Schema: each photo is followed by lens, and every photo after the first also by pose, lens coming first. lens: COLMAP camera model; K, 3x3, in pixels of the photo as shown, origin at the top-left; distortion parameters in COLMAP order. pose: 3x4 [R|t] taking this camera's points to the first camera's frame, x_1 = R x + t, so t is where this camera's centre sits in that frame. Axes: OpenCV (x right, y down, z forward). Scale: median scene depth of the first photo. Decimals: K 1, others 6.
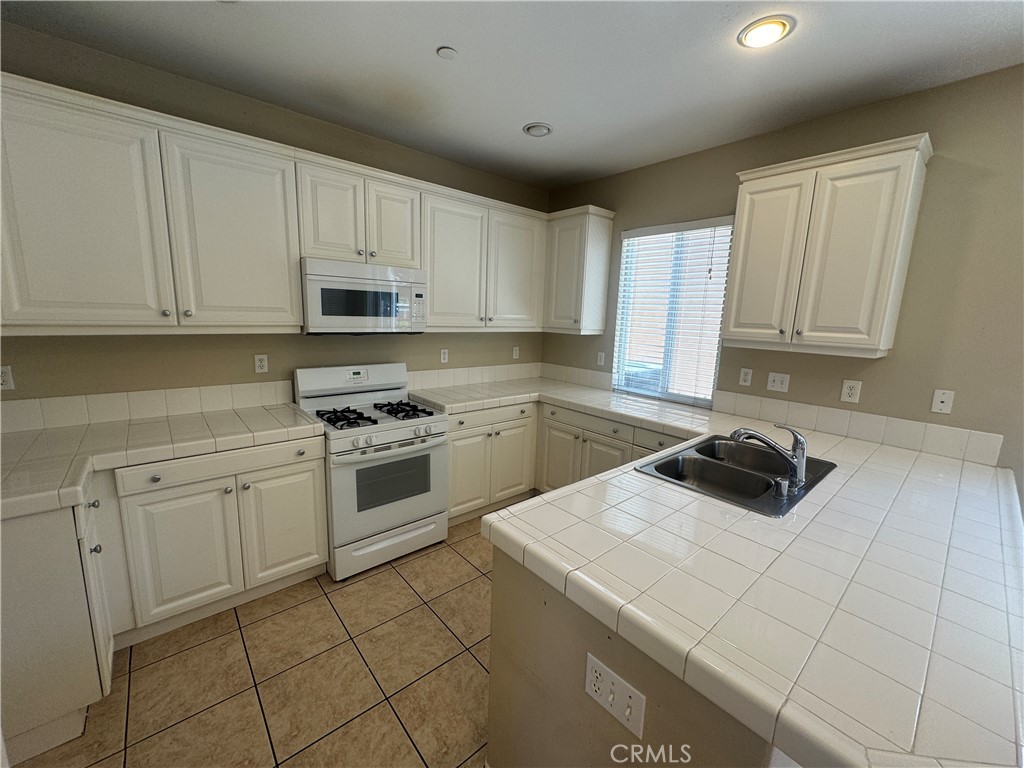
lens RADIAL K [[409.5, 0, 510.4], [0, 409.5, 382.6], [0, 0, 1]] dist [-0.001511, 0.000216]
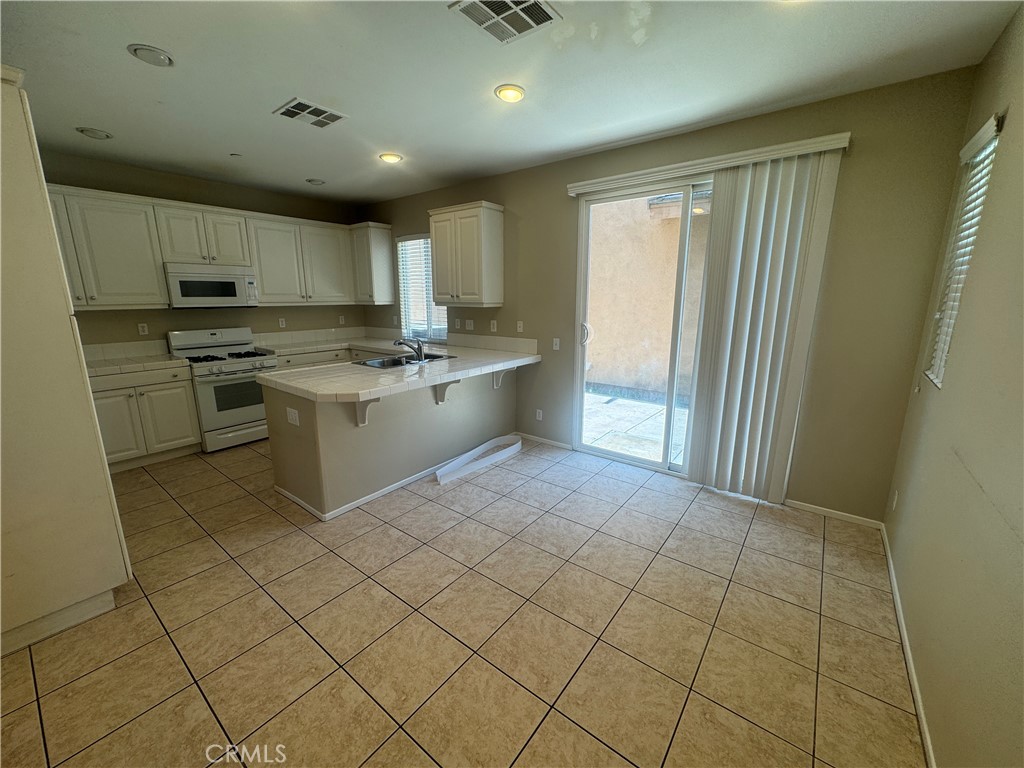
lens RADIAL K [[409.5, 0, 511.4], [0, 409.5, 382.2], [0, 0, 1]] dist [-0.001511, 0.000216]
pose [[0.979393, -0.076518, 0.186907, 0.486724], [0.068312, 0.996412, 0.049966, 0.178861], [-0.190060, -0.036169, 0.981106, -0.850384]]
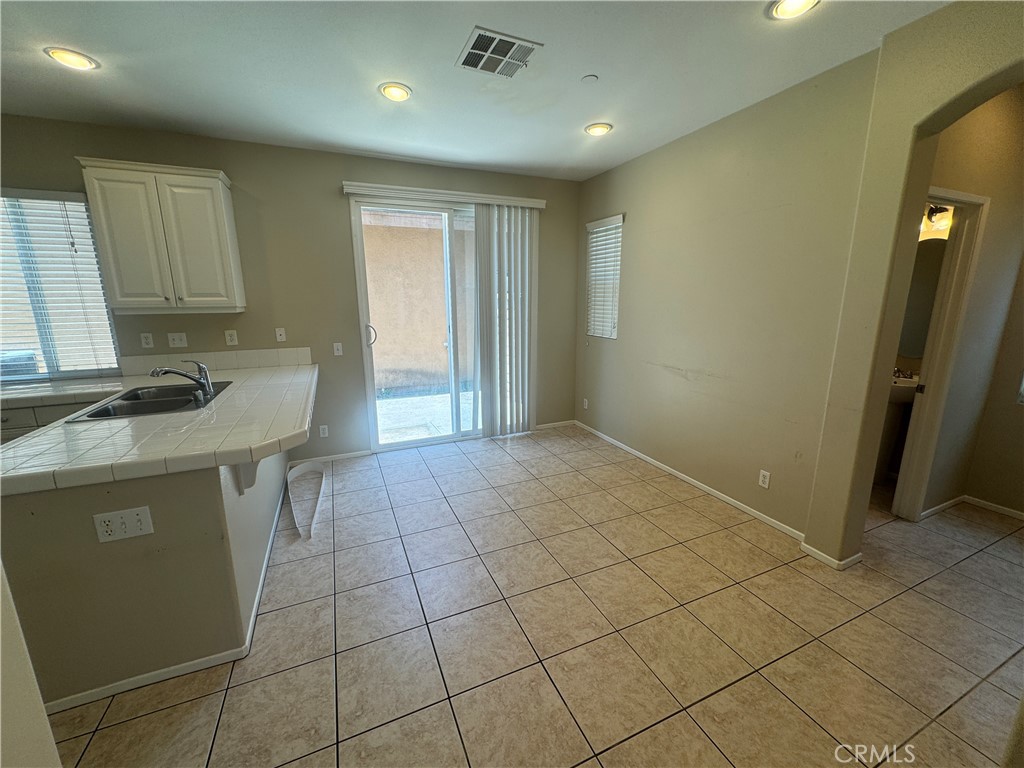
lens RADIAL K [[409.5, 0, 512.9], [0, 409.5, 381.8], [0, 0, 1]] dist [-0.001511, 0.000216]
pose [[0.294520, -0.230503, 0.927430, -0.245220], [0.178329, 0.966685, 0.183628, 0.078059], [-0.938859, 0.111306, 0.325813, -0.375045]]
